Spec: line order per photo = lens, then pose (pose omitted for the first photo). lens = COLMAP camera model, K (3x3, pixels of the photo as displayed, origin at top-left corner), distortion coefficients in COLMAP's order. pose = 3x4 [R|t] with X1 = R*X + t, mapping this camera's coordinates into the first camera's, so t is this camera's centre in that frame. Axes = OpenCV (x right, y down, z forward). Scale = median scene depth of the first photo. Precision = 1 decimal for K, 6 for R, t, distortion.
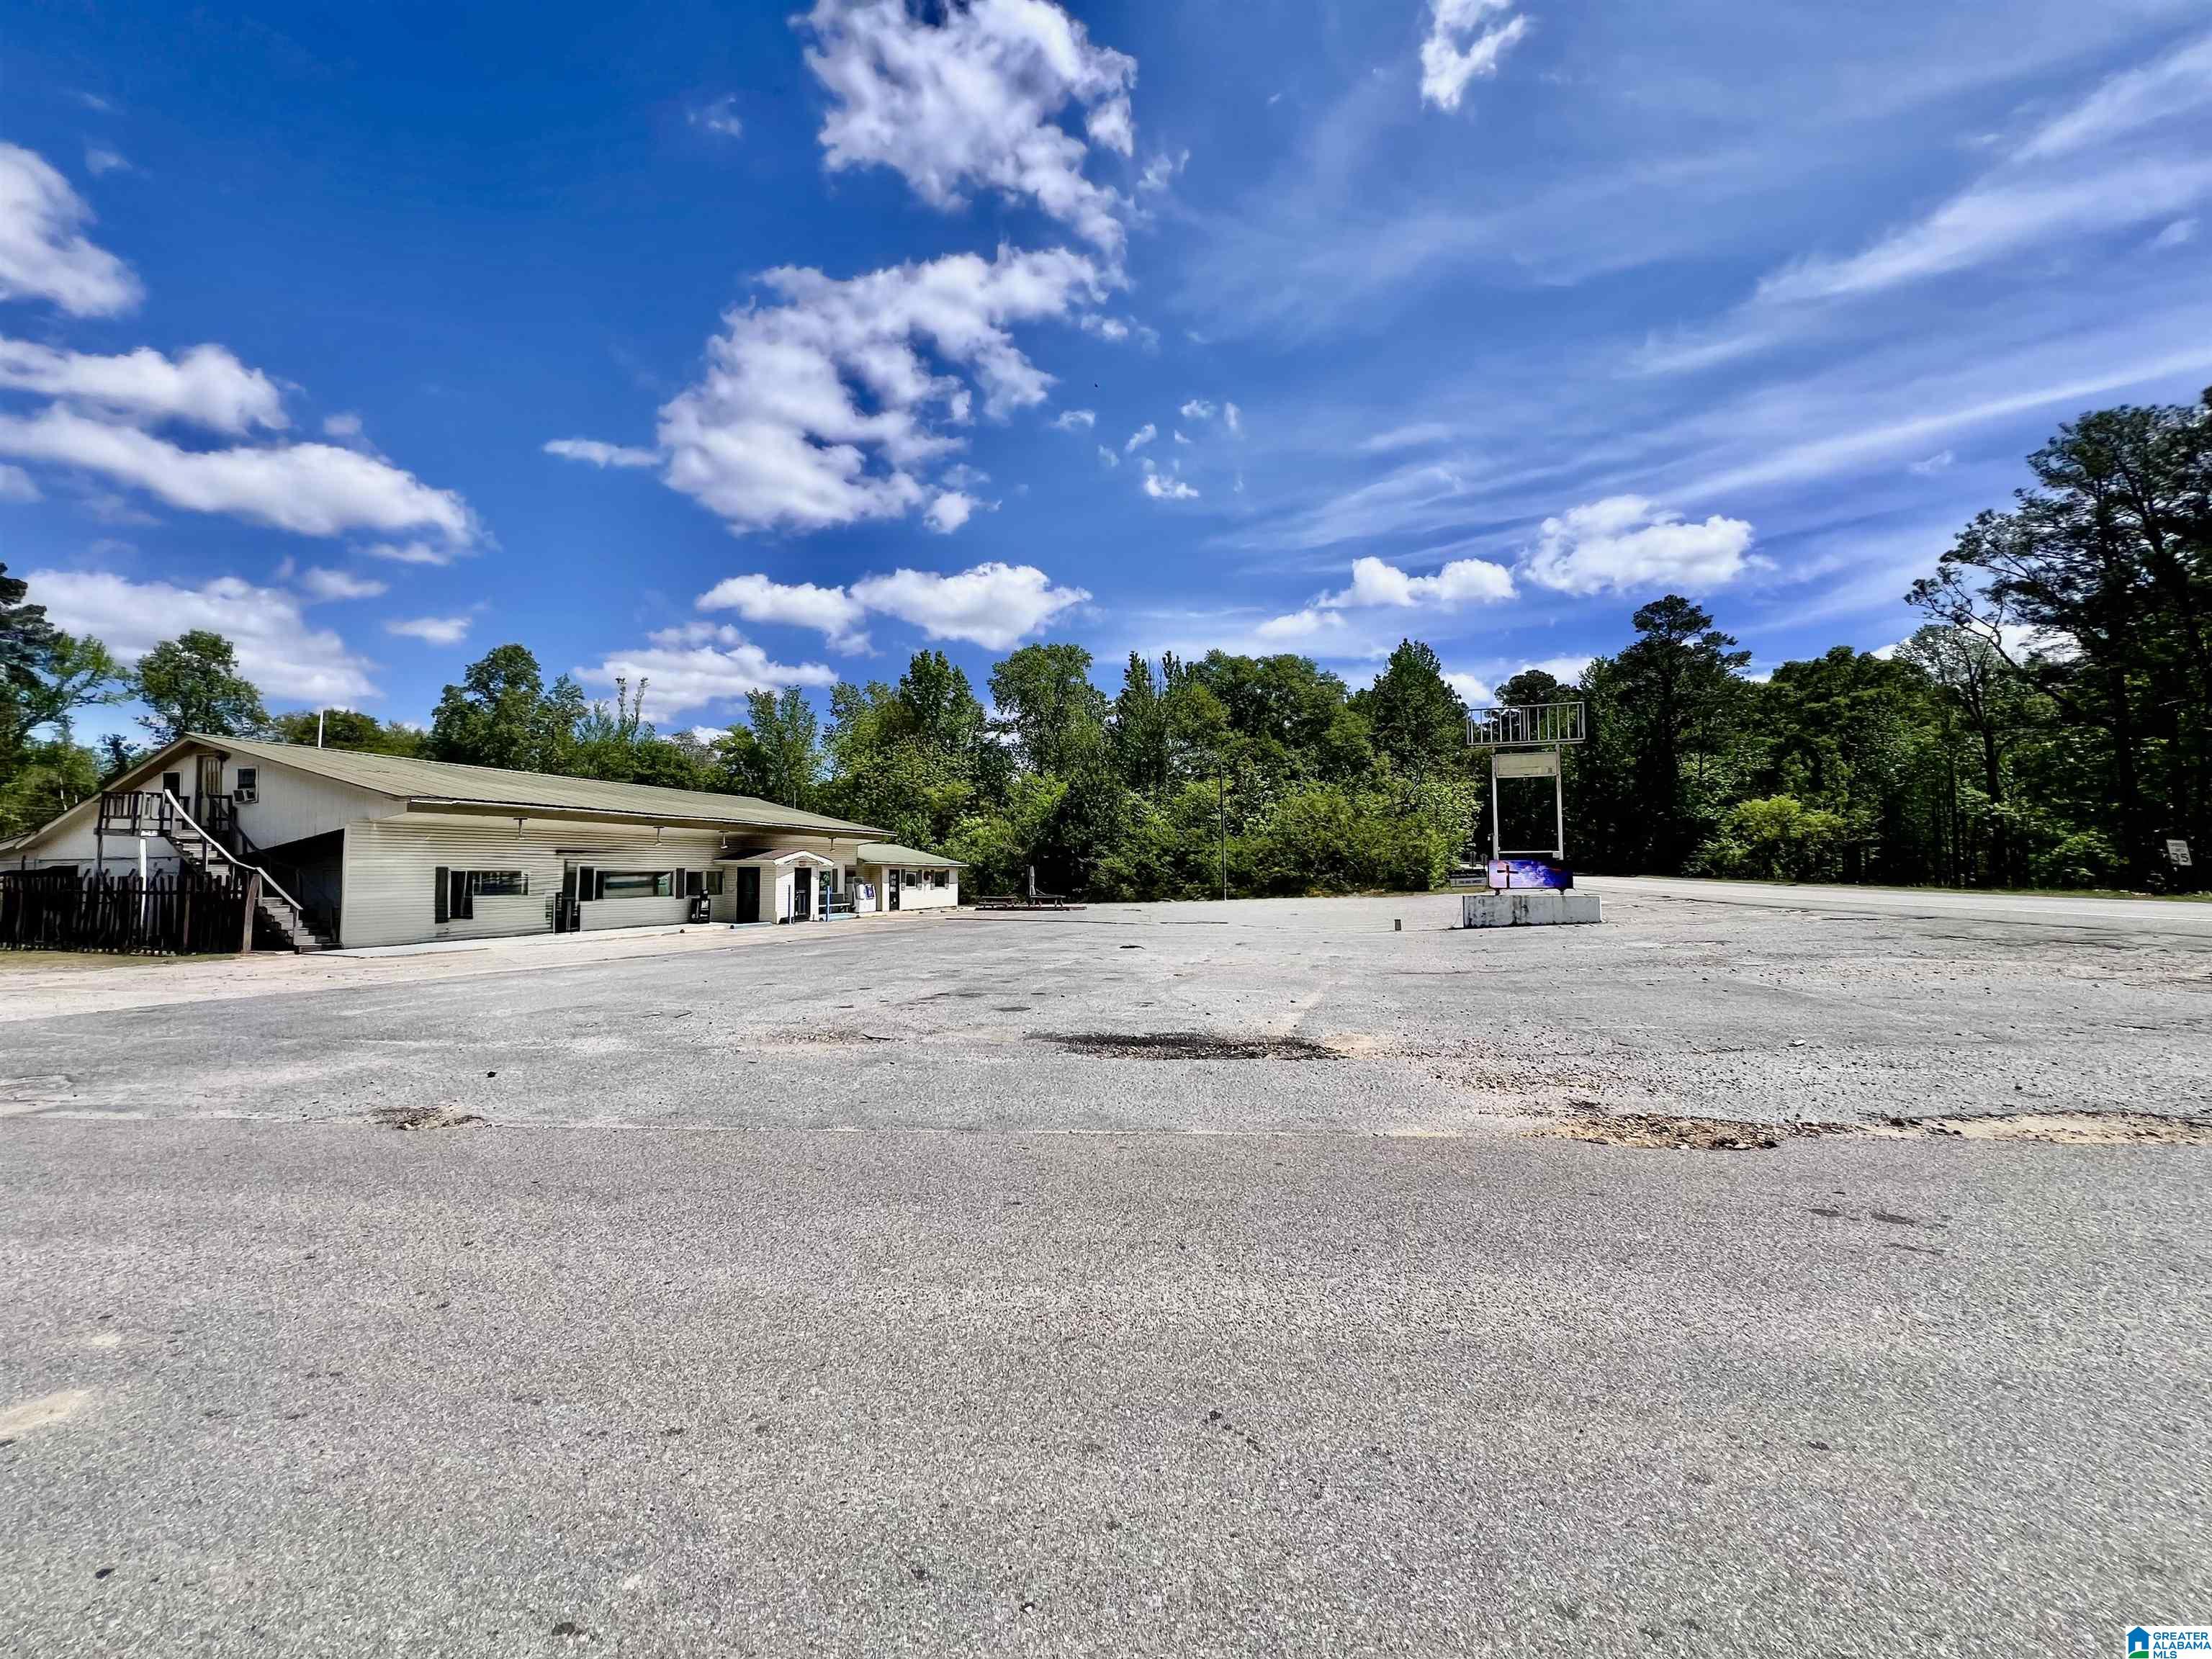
lens RADIAL K [[882.4, 0, 1105.0], [0, 882.4, 823.8], [0, 0, 1]] dist [-0.000447, 0.000781]
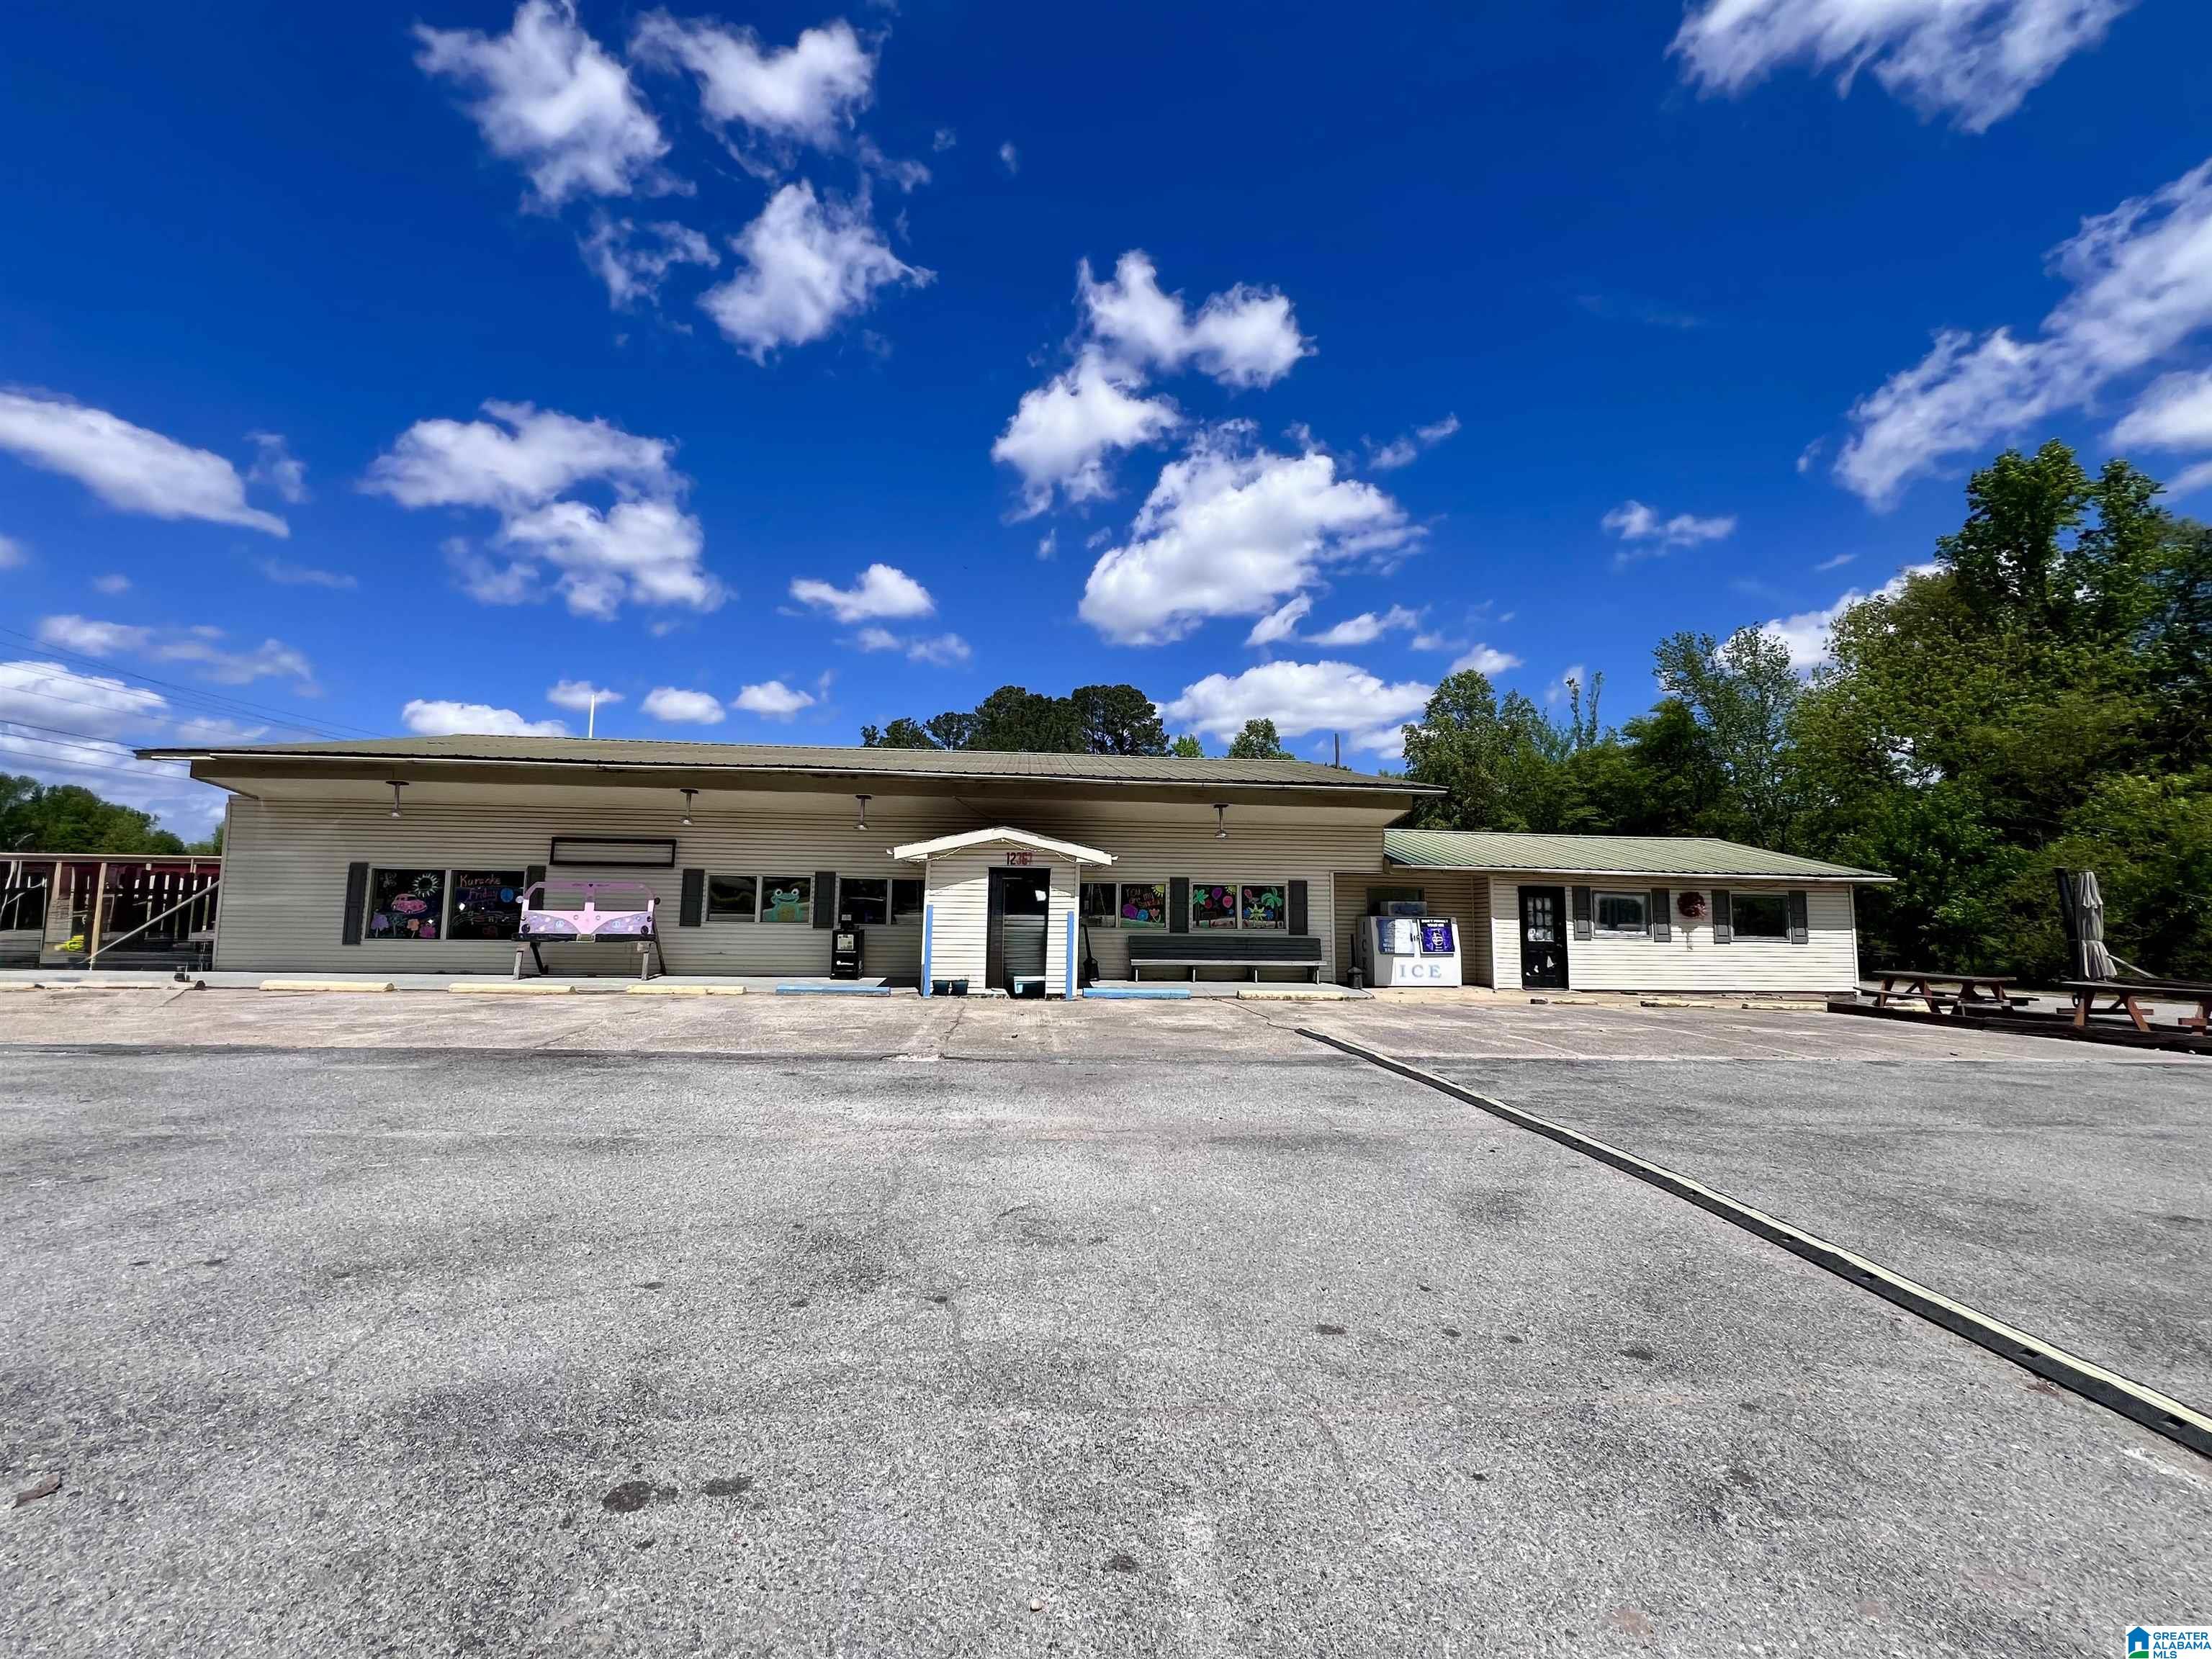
lens RADIAL K [[881.4, 0, 1104.8], [0, 881.4, 826.5], [0, 0, 1]] dist [-0.000487, 0.000208]
pose [[0.398792, -0.078061, -0.913713, 0.070111], [0.034228, 0.996943, -0.070232, 0.065453], [0.916402, -0.003266, 0.400245, 0.932045]]
